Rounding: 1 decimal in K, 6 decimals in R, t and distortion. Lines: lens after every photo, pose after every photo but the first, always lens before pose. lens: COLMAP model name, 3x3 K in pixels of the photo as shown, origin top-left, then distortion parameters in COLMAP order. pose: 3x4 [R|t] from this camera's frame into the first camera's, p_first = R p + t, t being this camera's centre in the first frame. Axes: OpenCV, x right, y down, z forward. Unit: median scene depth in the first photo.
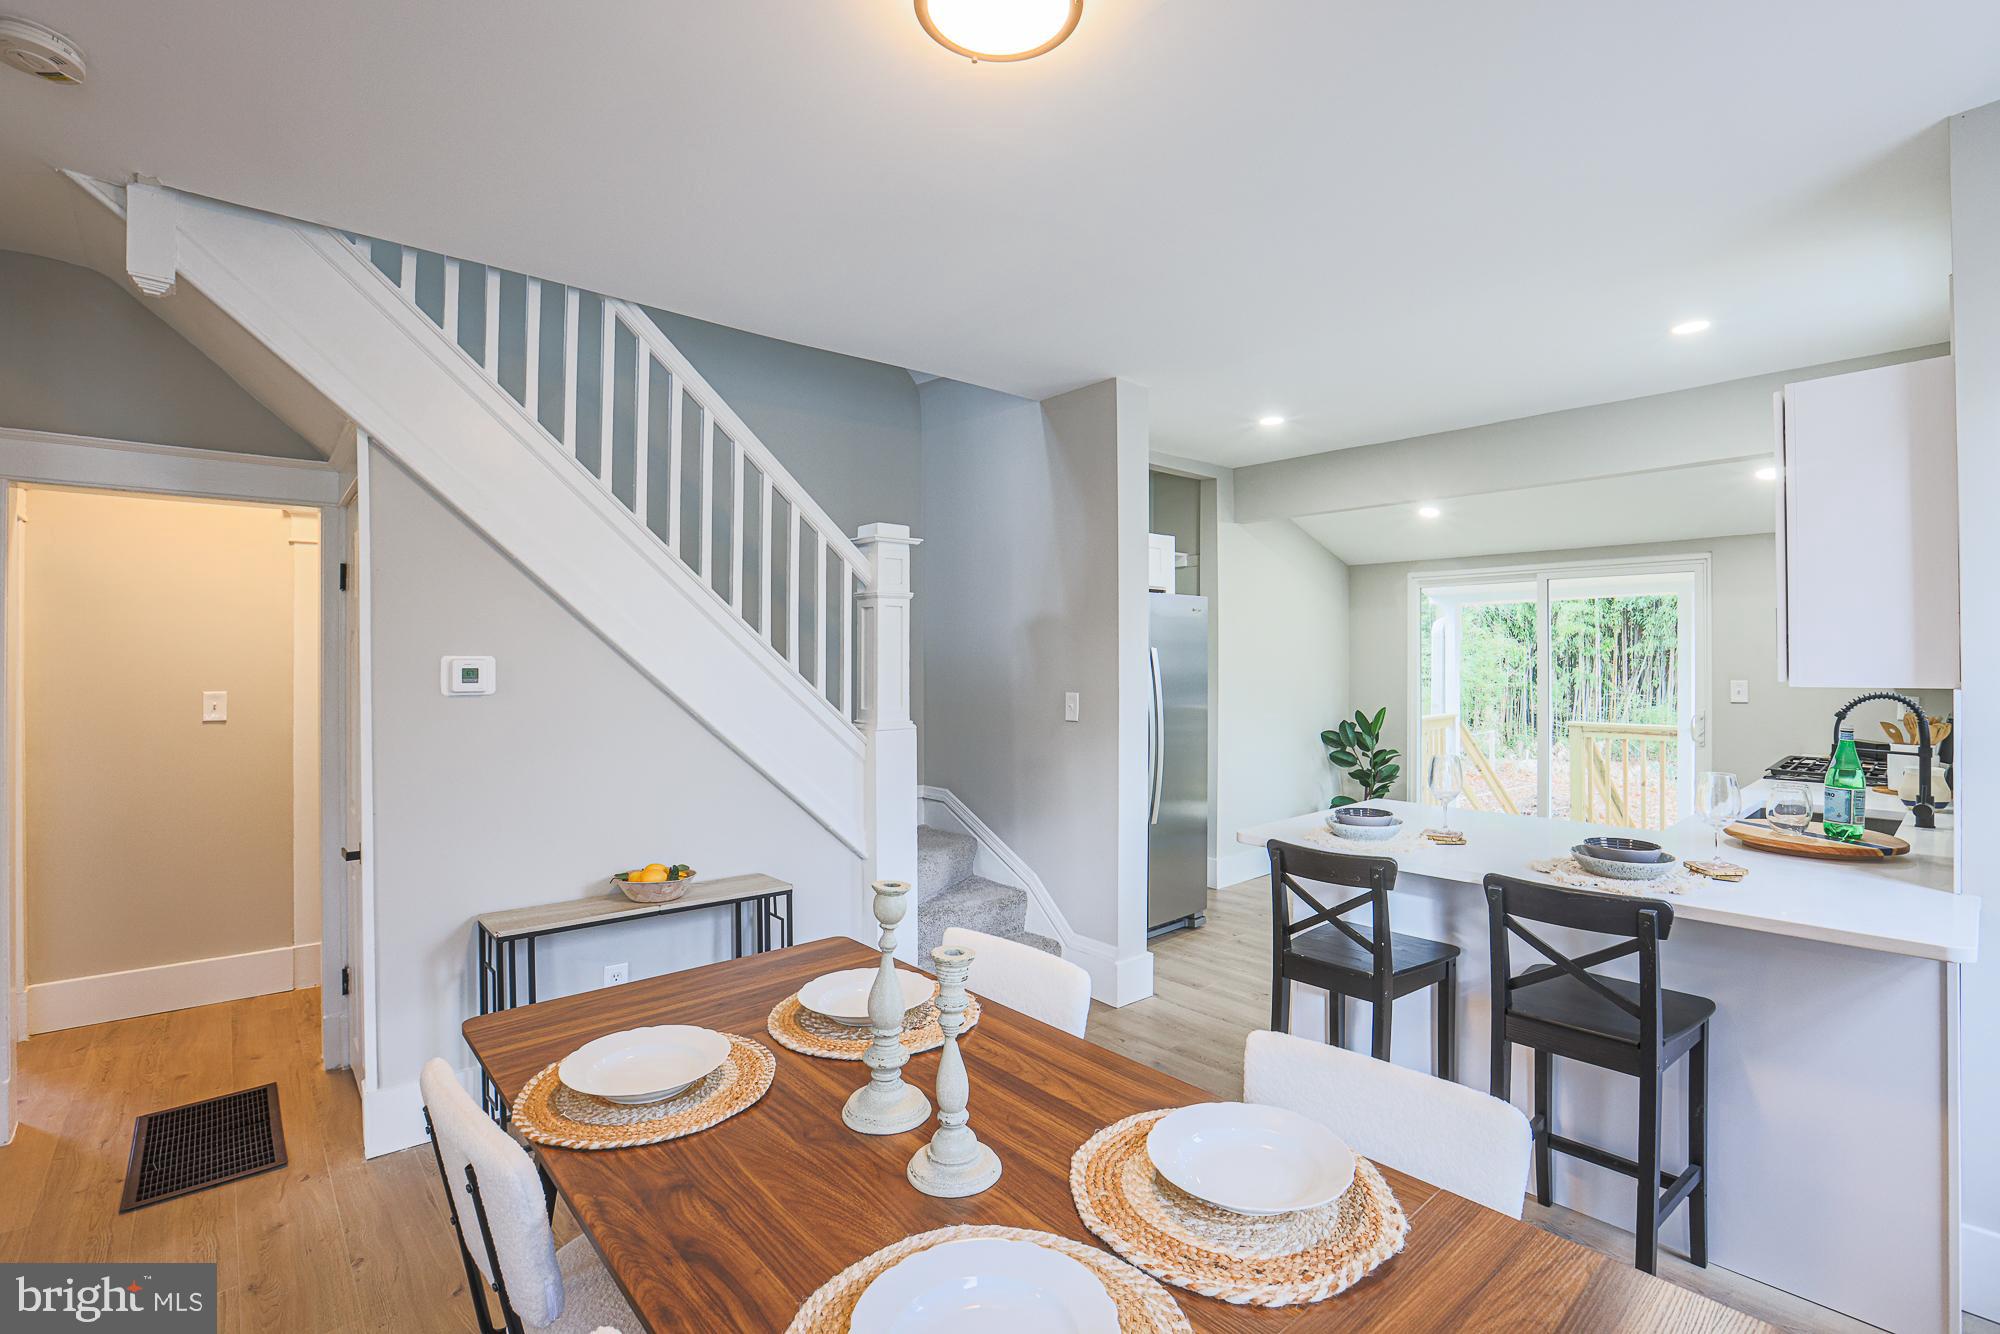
lens RADIAL K [[918.0, 0, 995.8], [0, 918.0, 651.8], [0, 0, 1]] dist [-0.050405, 0.017130]
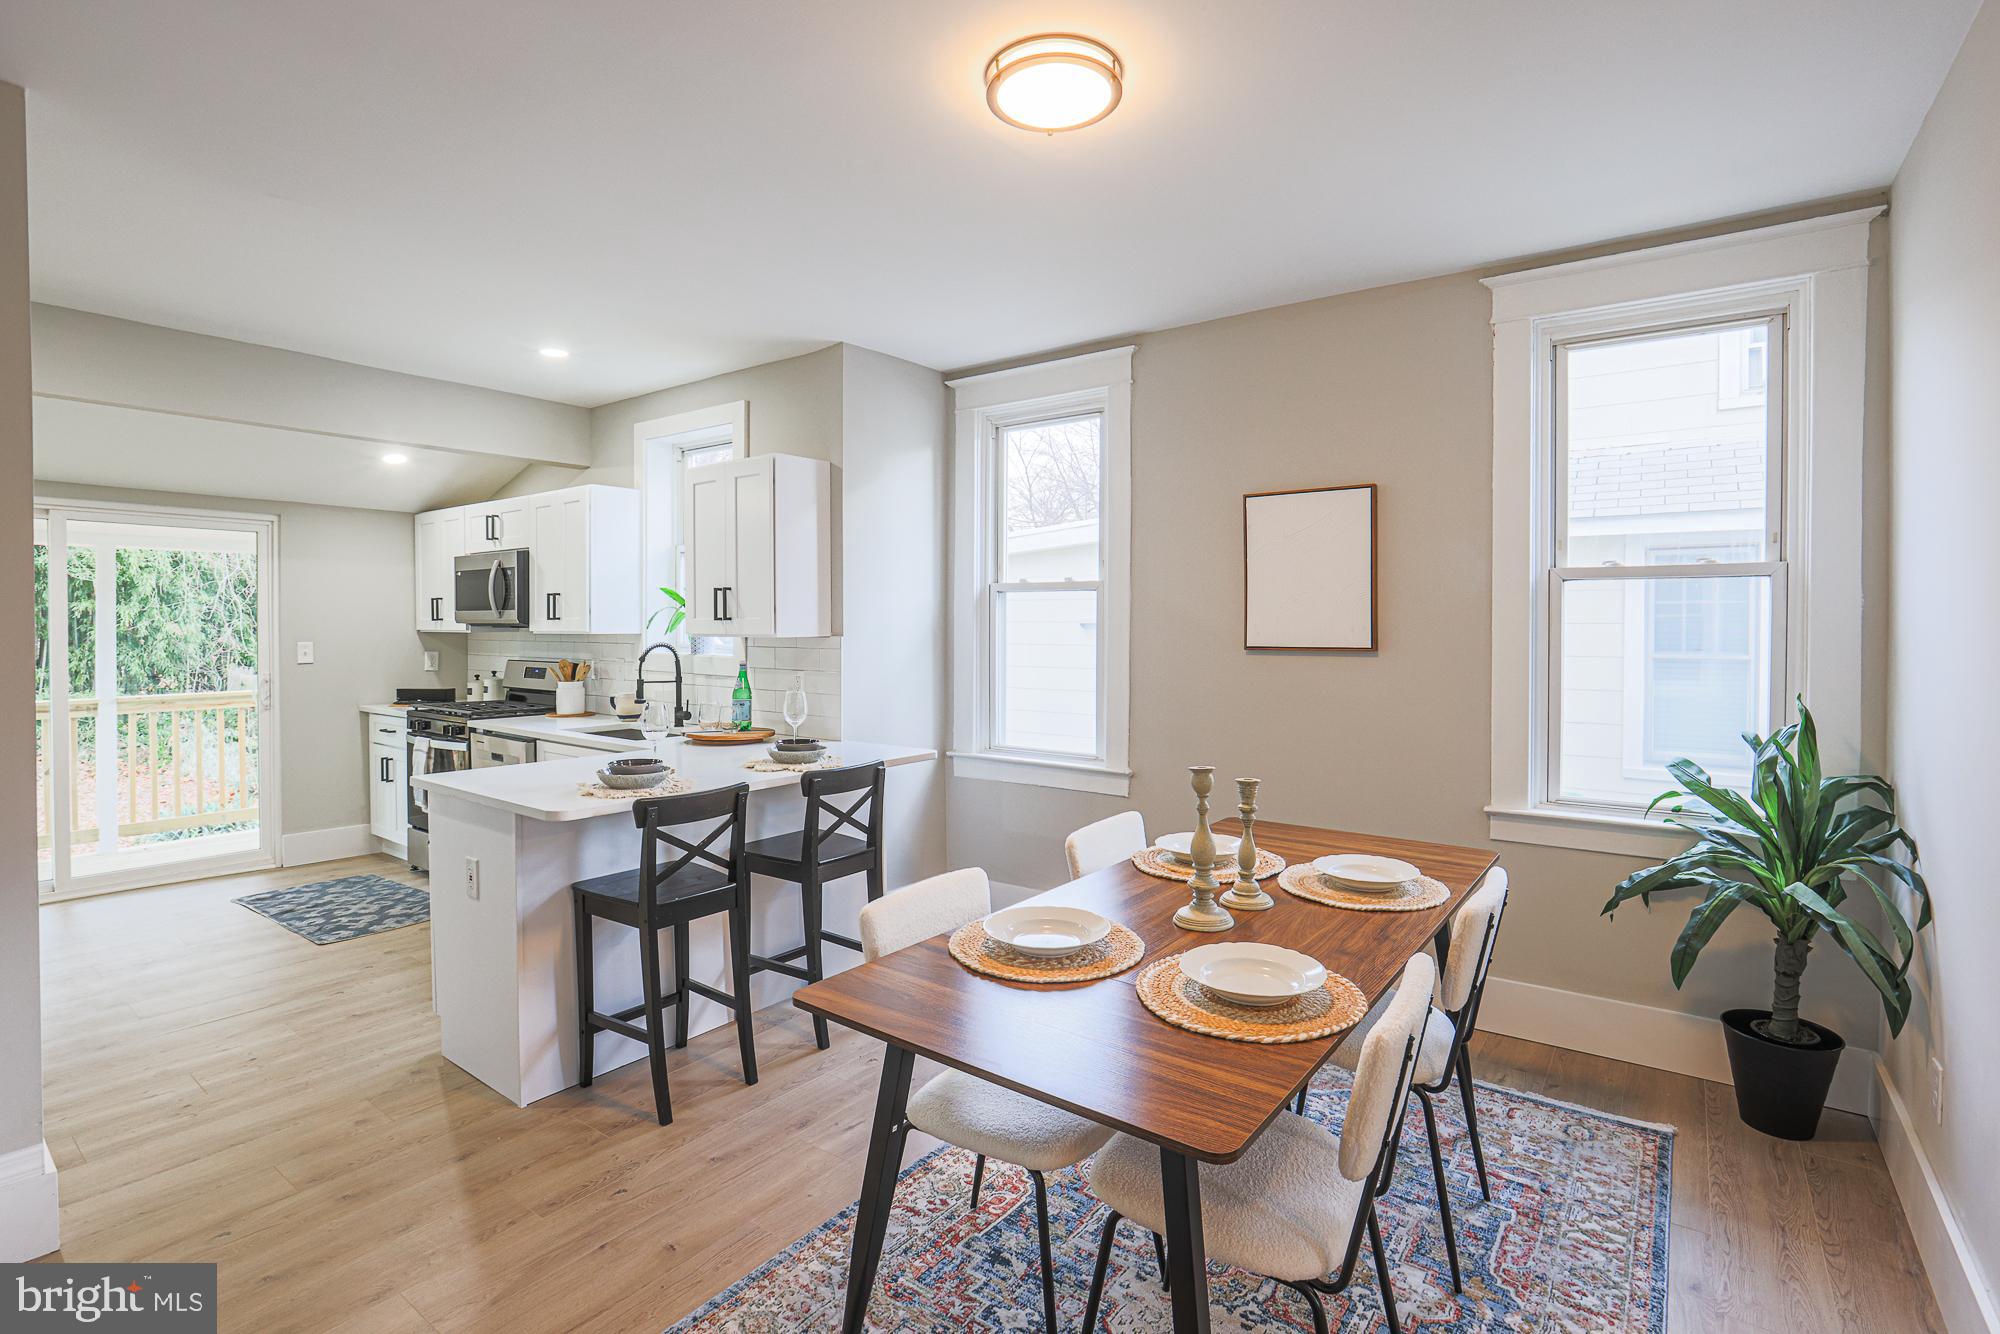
lens RADIAL K [[939.3, 0, 1020.3], [0, 939.3, 638.6], [0, 0, 1]] dist [-0.052077, 0.018951]
pose [[-0.222331, -0.013116, 0.974883, -0.574495], [-0.009162, 0.999893, 0.011363, 0.011396], [-0.974928, -0.006405, -0.222427, 0.611008]]
